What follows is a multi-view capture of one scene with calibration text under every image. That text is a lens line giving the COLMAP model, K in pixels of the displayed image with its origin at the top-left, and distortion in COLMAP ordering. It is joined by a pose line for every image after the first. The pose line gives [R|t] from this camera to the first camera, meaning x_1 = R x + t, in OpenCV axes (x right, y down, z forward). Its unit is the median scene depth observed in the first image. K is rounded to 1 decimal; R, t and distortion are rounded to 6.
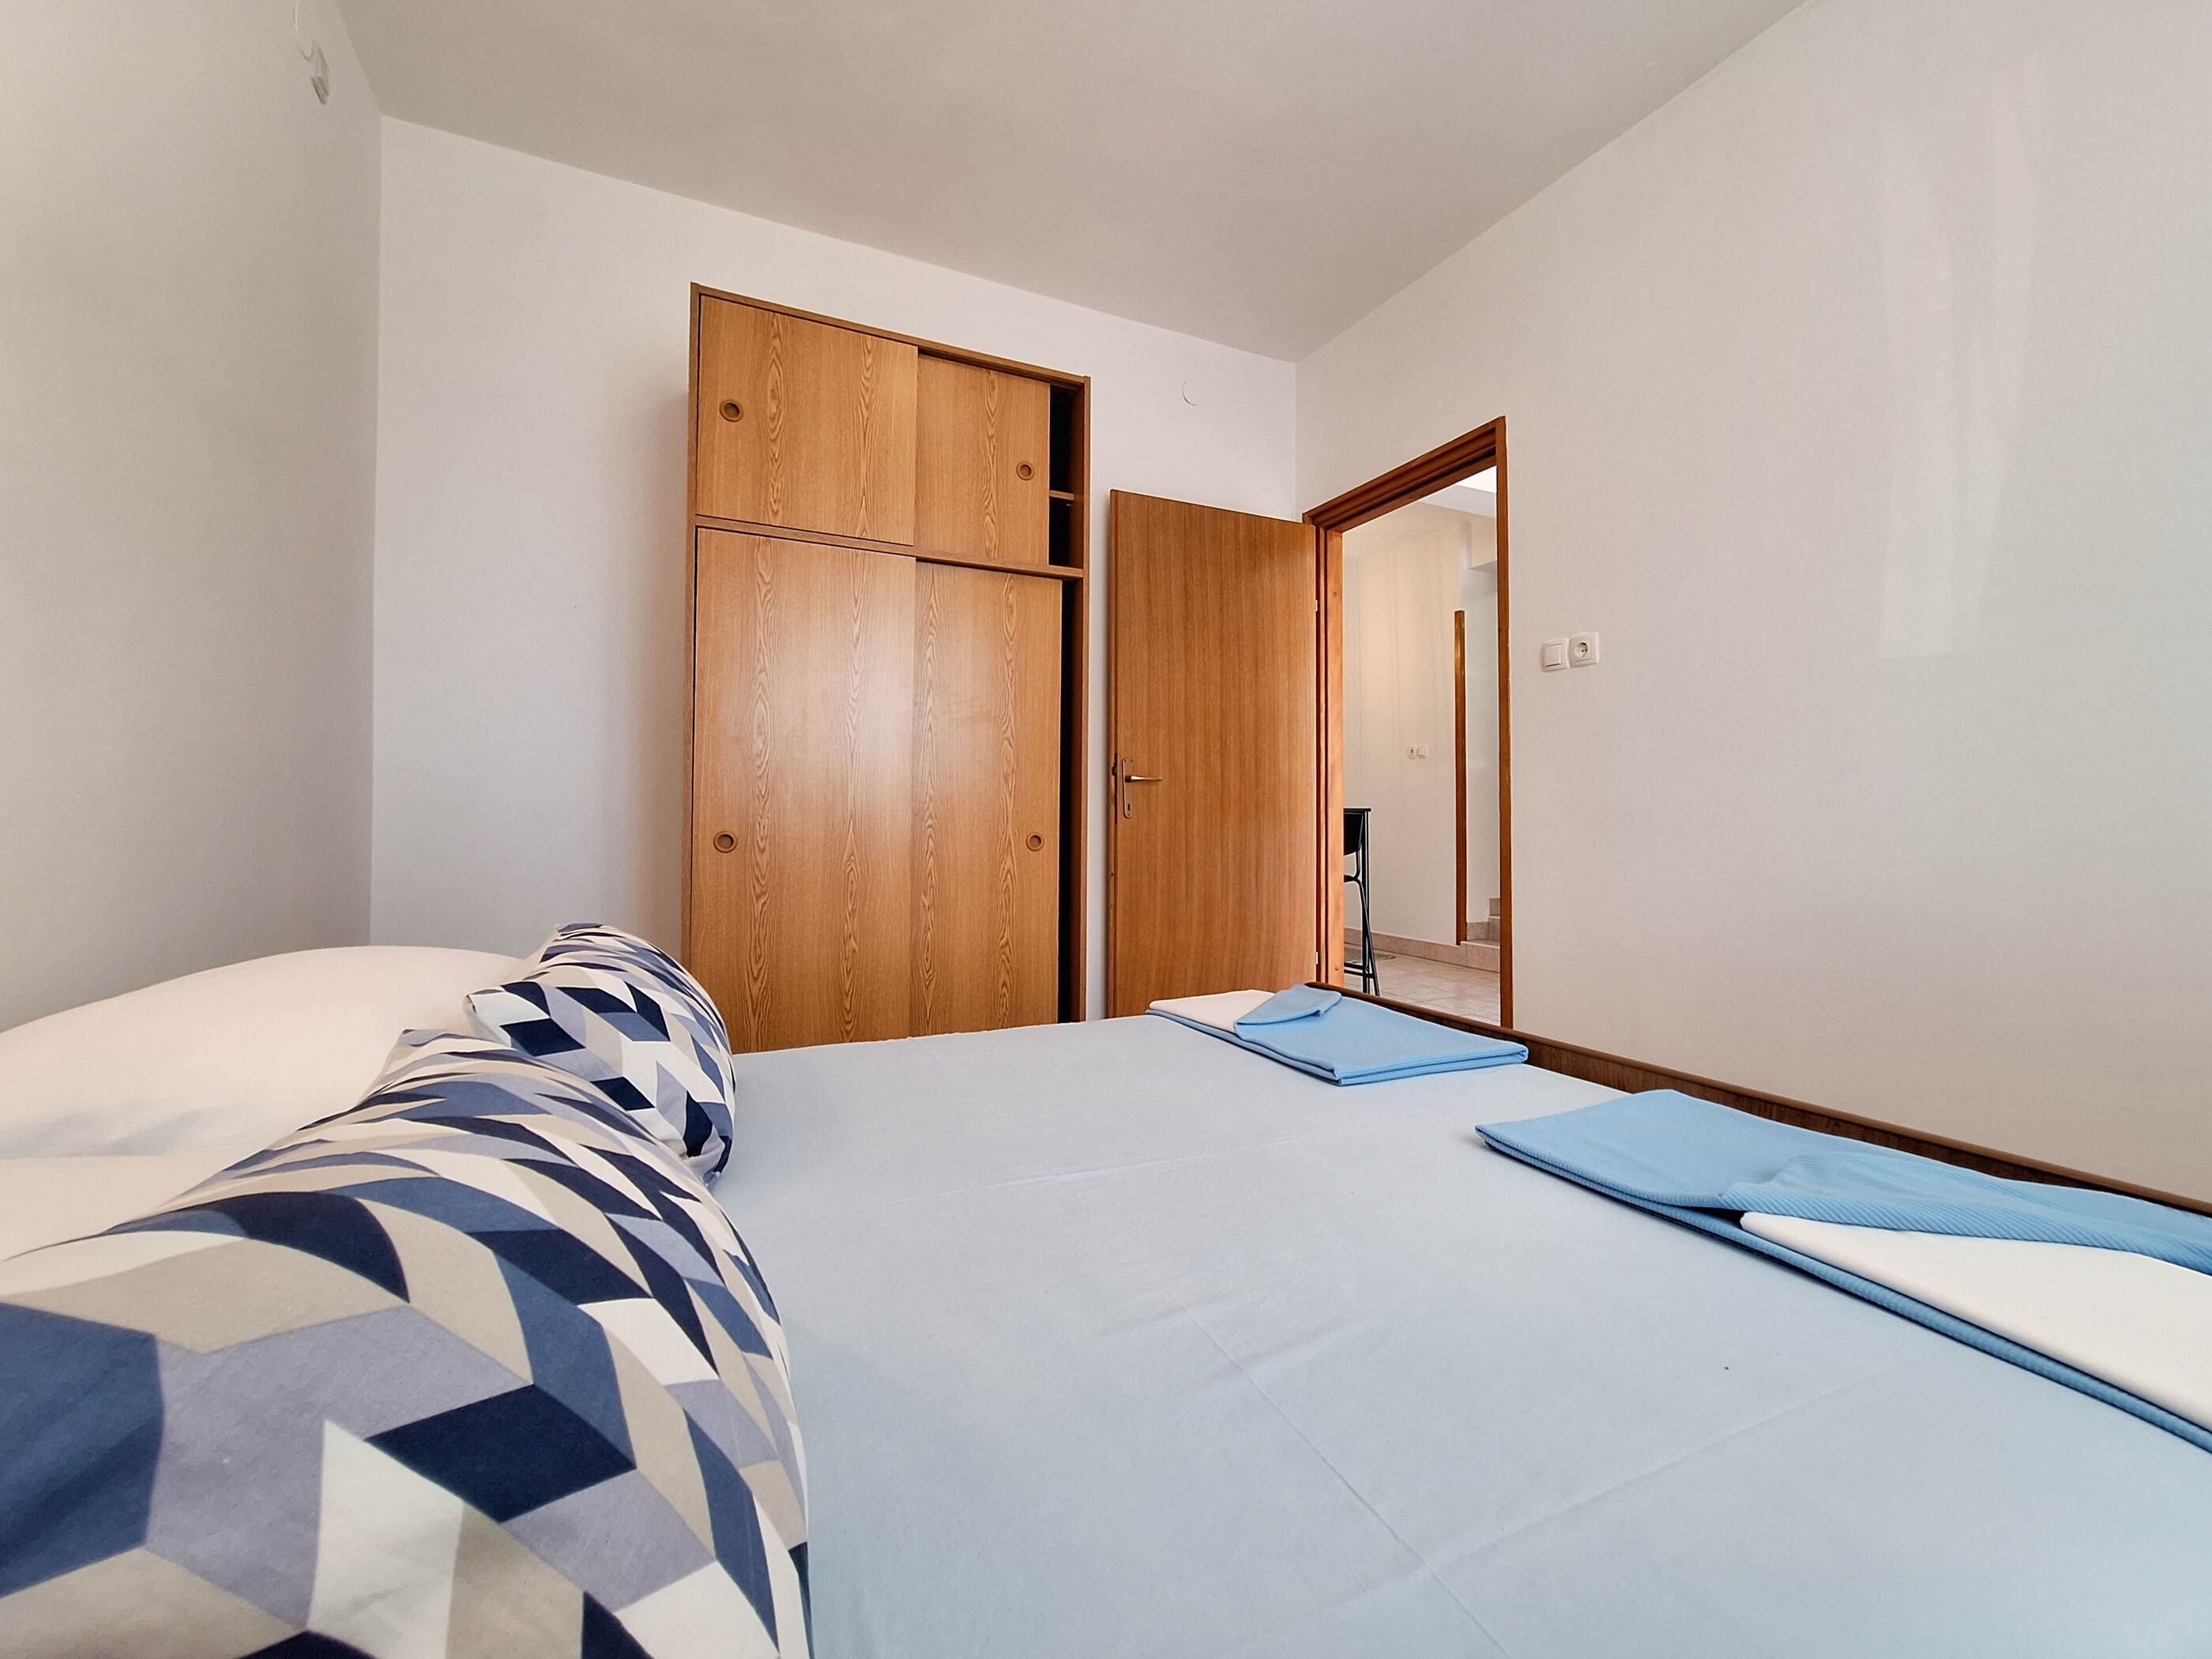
lens RADIAL K [[911.3, 0, 1126.0], [0, 911.3, 810.0], [0, 0, 1]] dist [-0.006493, 0.000822]
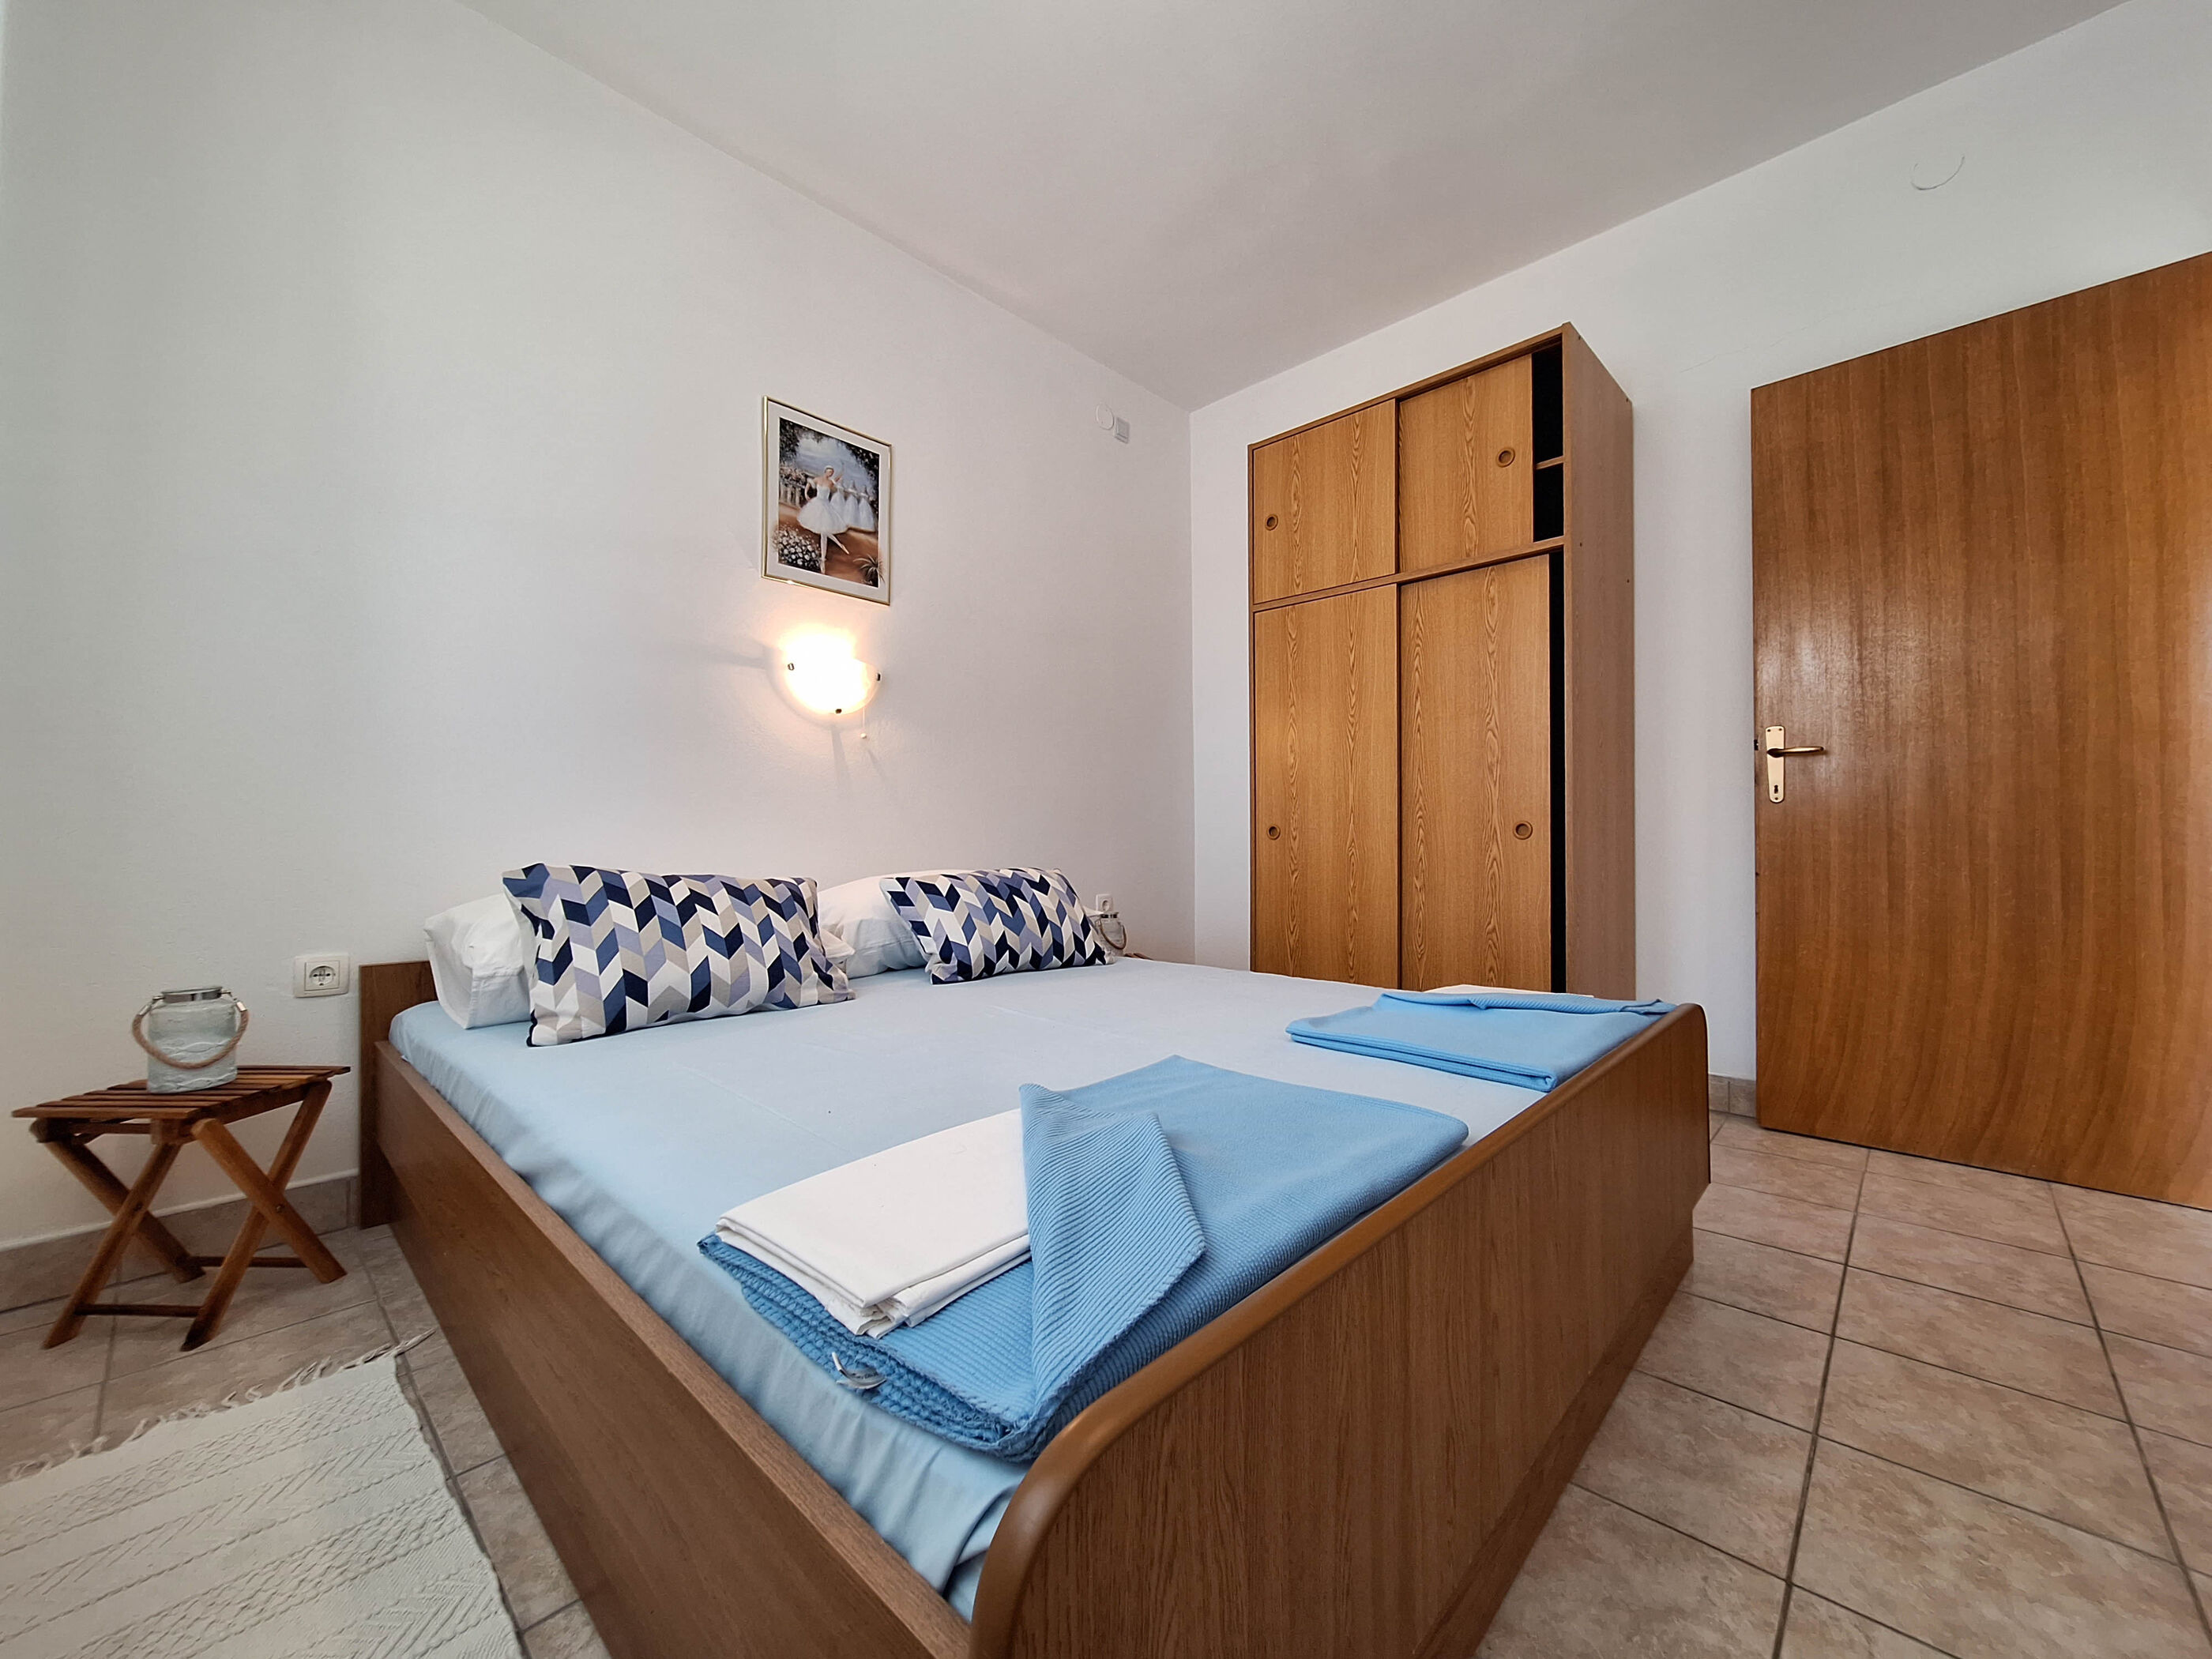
lens RADIAL K [[885.2, 0, 1120.8], [0, 885.2, 834.9], [0, 0, 1]] dist [-0.008304, 0.002916]
pose [[0.345264, -0.015050, -0.938385, 0.640923], [0.020384, 0.999756, -0.008534, 0.039481], [0.938284, -0.016182, 0.345486, 0.264348]]
